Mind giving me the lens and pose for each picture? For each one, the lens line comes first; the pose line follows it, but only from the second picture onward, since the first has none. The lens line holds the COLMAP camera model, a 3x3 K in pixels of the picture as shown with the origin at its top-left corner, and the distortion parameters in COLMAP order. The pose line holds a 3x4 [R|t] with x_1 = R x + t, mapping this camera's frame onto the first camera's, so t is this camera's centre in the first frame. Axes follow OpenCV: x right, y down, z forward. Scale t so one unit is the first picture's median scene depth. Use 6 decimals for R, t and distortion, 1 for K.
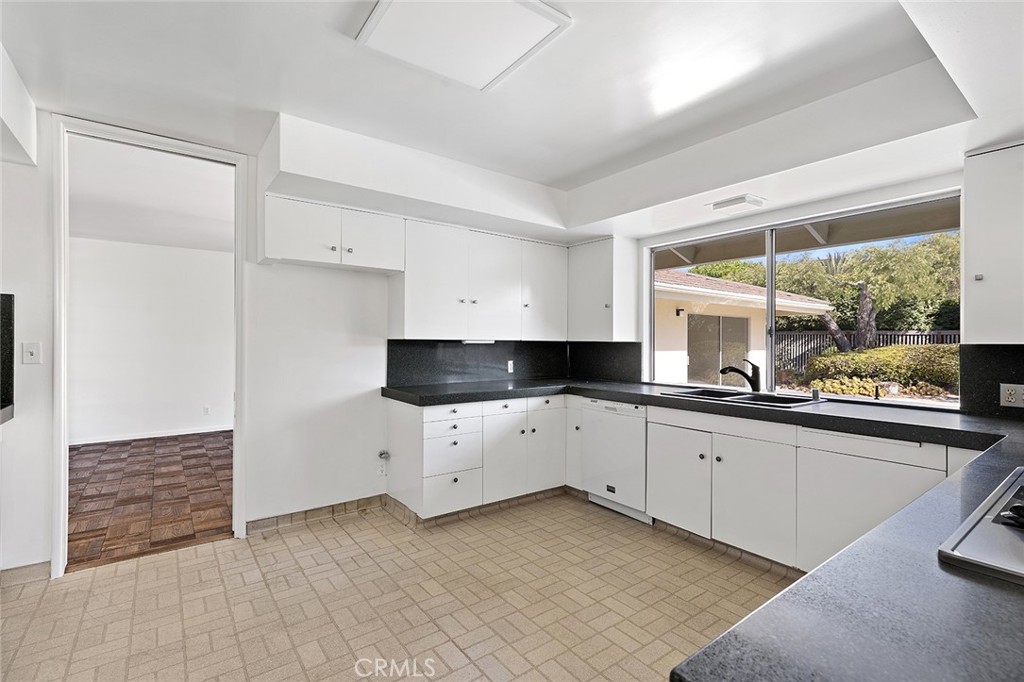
lens RADIAL K [[459.2, 0, 510.6], [0, 459.2, 336.2], [0, 0, 1]] dist [0.000936, 0.000078]
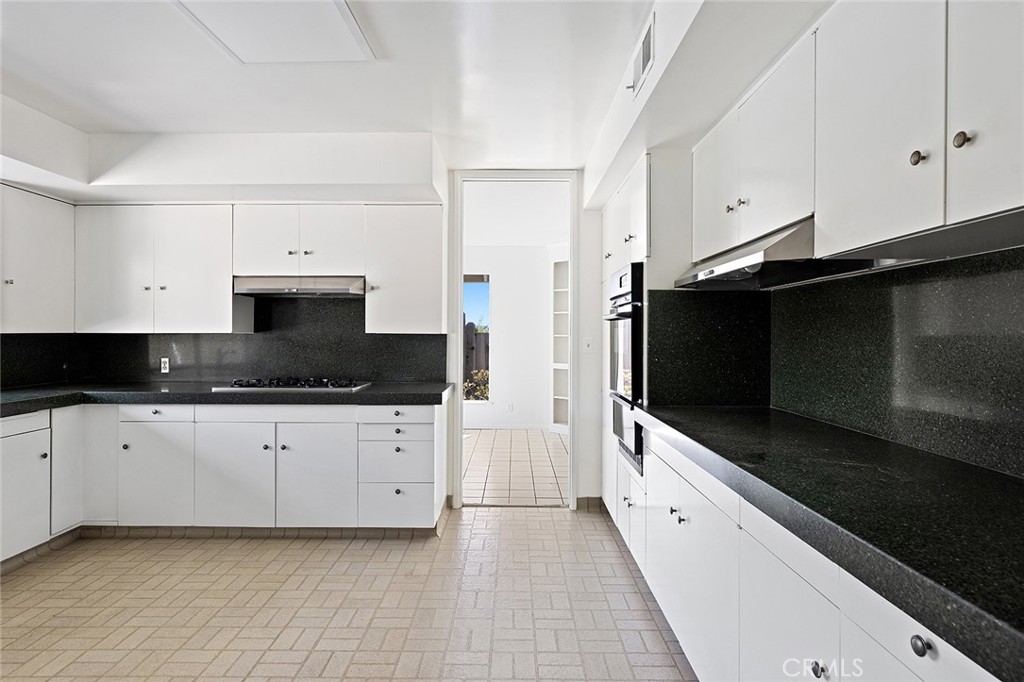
lens RADIAL K [[555.6, 0, 510.4], [0, 555.6, 332.8], [0, 0, 1]] dist [-0.002428, 0.003091]
pose [[-0.794204, -0.008385, 0.607593, -0.900071], [-0.013618, 0.999899, -0.004002, 0.002559], [-0.607499, -0.011452, -0.794238, 1.192470]]
